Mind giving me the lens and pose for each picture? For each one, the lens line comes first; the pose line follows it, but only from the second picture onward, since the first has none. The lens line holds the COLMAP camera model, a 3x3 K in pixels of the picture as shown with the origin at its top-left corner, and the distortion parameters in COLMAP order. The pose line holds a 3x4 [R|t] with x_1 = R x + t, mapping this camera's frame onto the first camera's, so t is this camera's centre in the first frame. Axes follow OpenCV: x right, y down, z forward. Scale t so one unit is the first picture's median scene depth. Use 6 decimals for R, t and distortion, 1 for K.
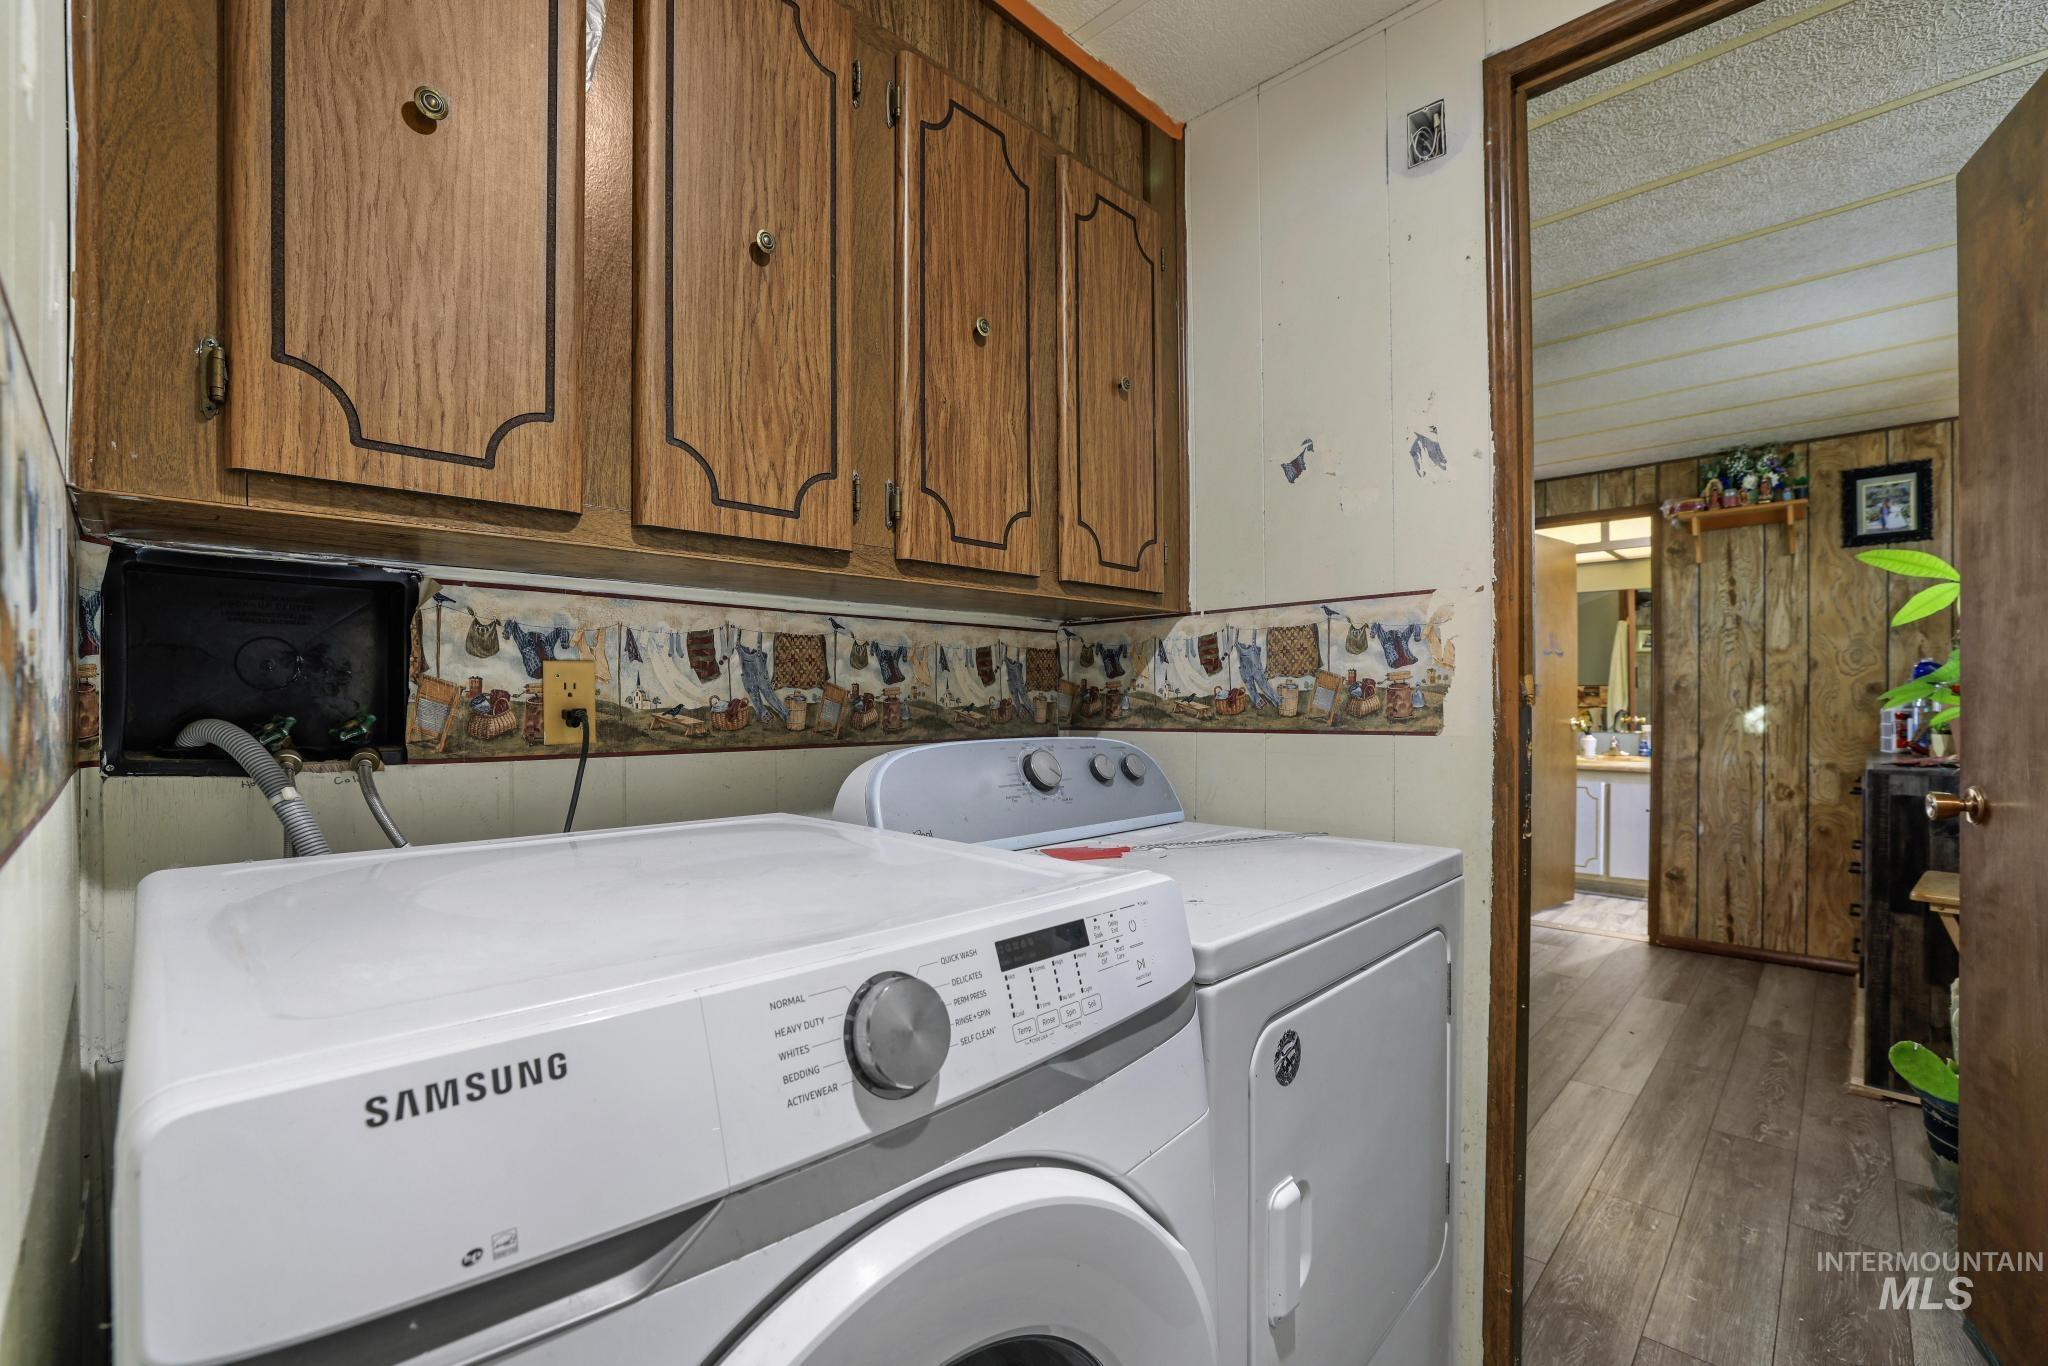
lens RADIAL K [[897.5, 0, 1040.0], [0, 897.5, 700.9], [0, 0, 1]] dist [-0.004815, 0.001554]
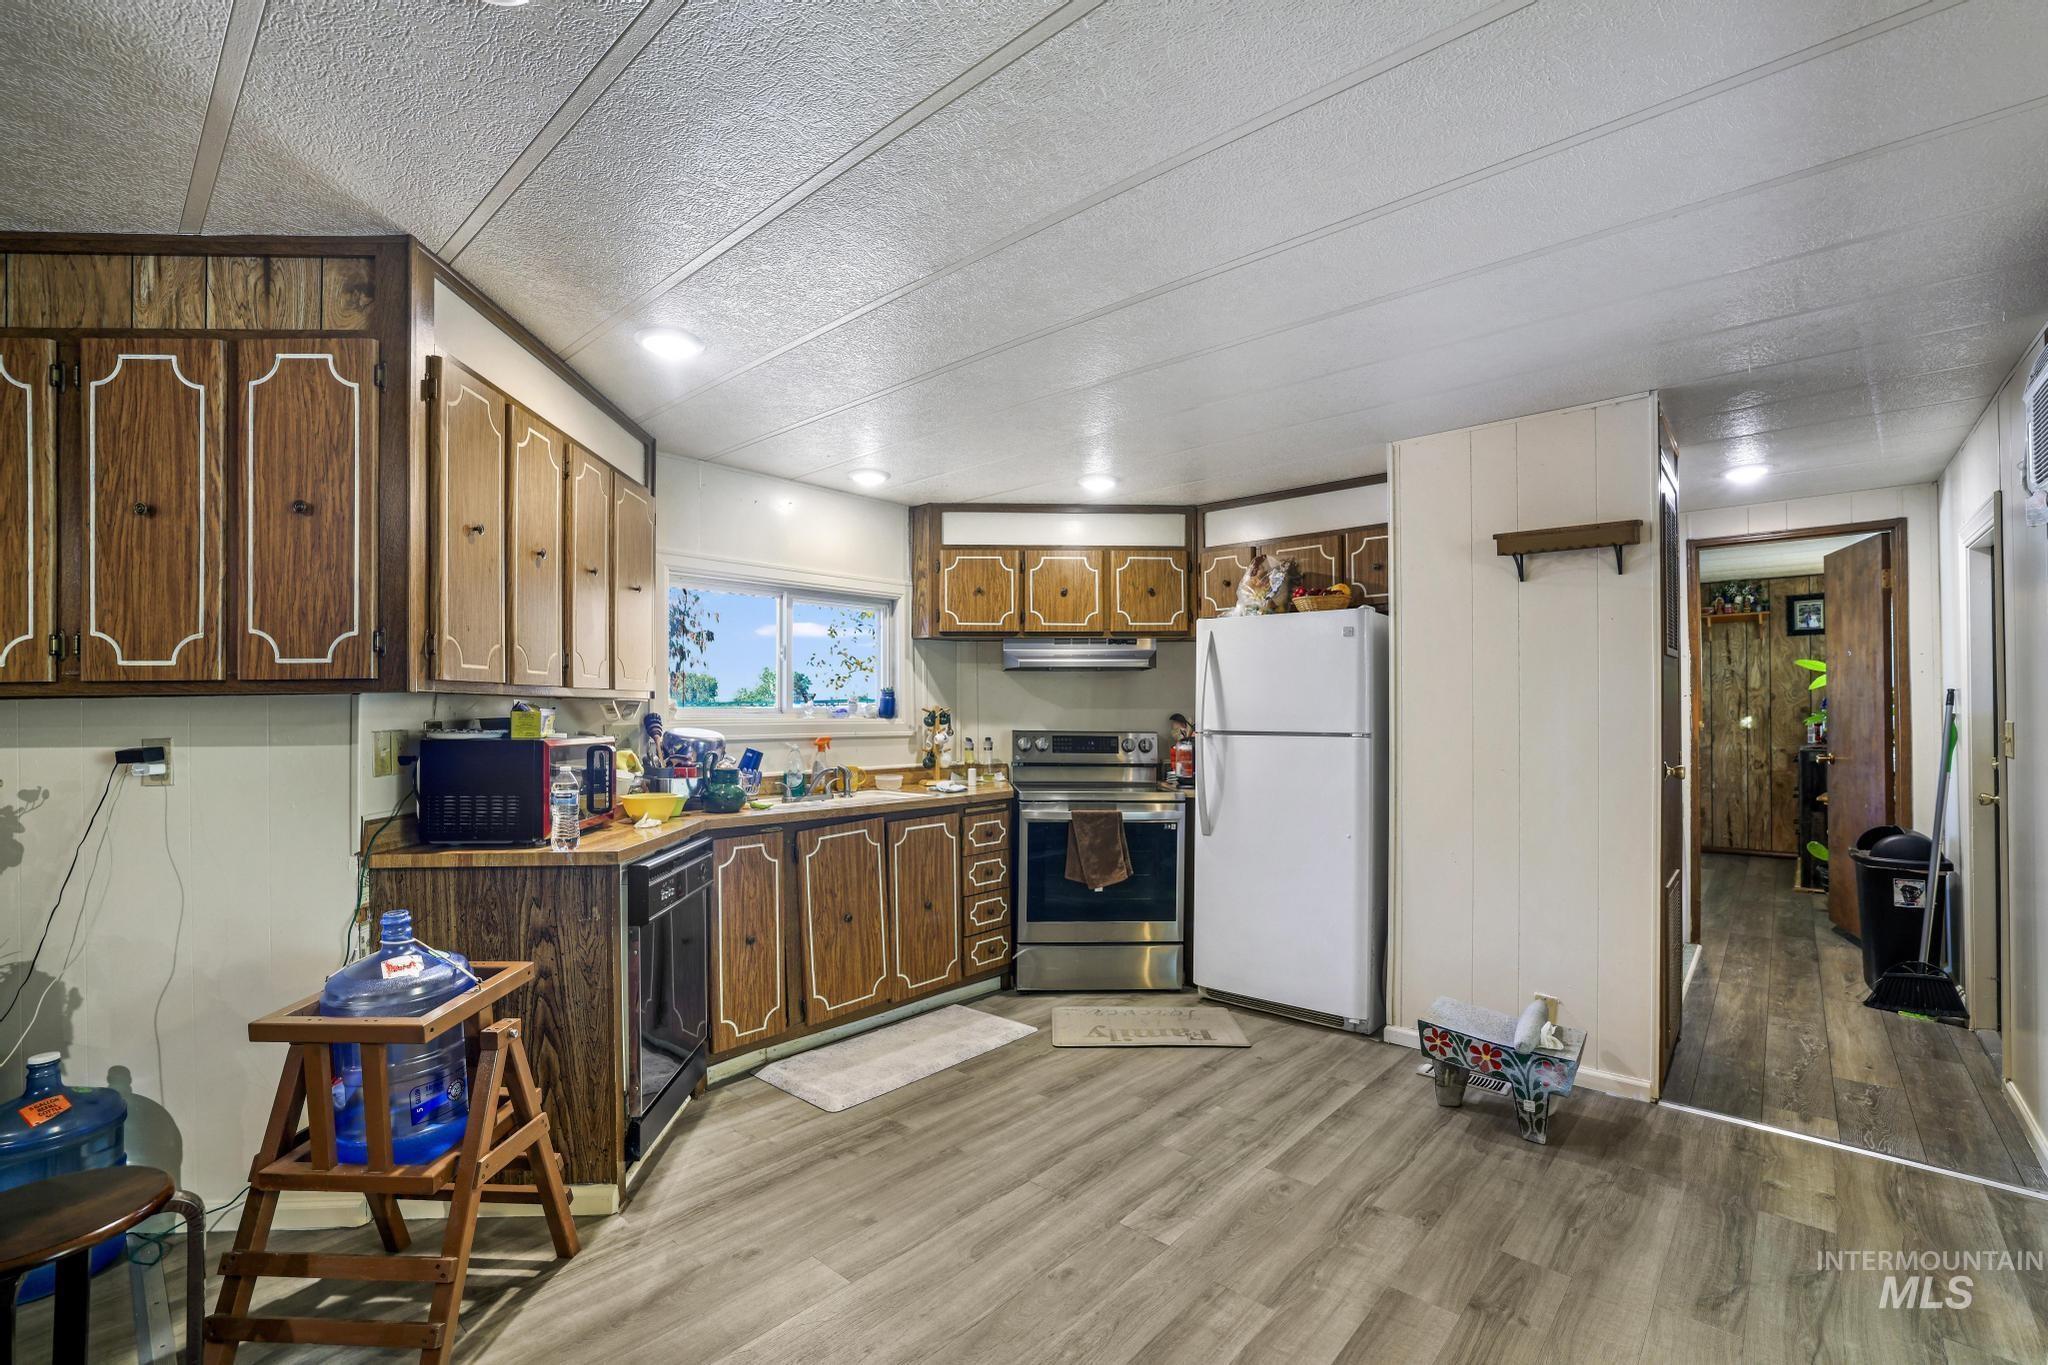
lens RADIAL K [[897.5, 0, 1024.0], [0, 897.5, 700.0], [0, 0, 1]] dist [-0.004815, 0.001554]
pose [[0.999545, -0.012561, 0.027407, -0.734357], [0.012621, 0.999918, -0.002030, -0.047677], [-0.027379, 0.002375, 0.999622, -0.808414]]
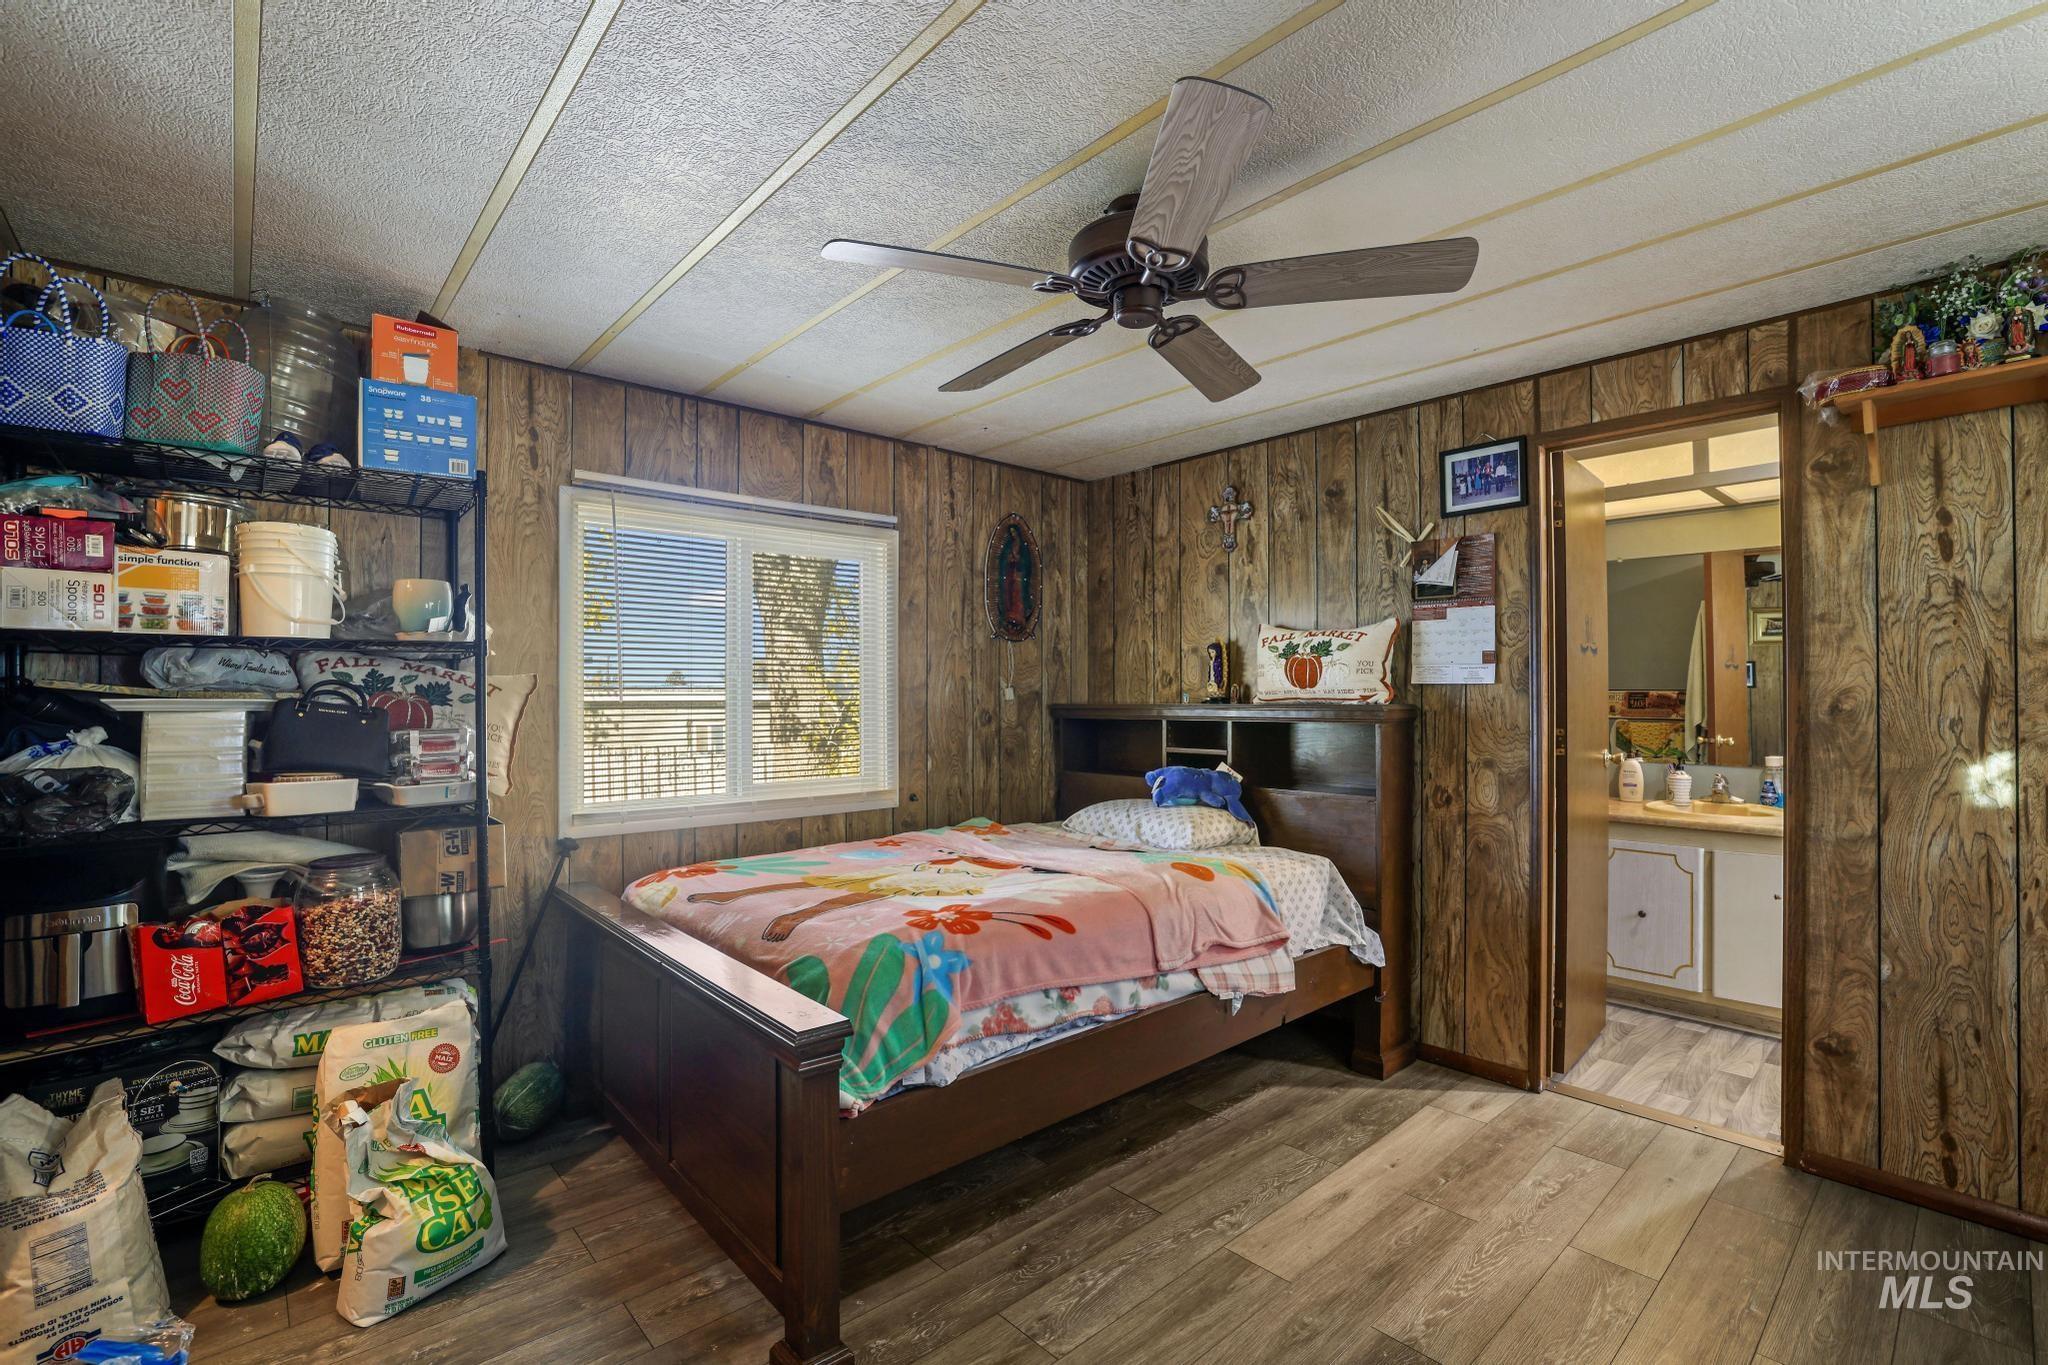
lens RADIAL K [[897.5, 0, 1011.6], [0, 897.5, 681.0], [0, 0, 1]] dist [-0.004815, 0.001554]
pose [[0.994042, -0.001833, -0.108986, 0.269896], [0.000524, 0.999927, -0.012042, -0.027828], [0.109000, 0.011913, 0.993970, 0.400802]]
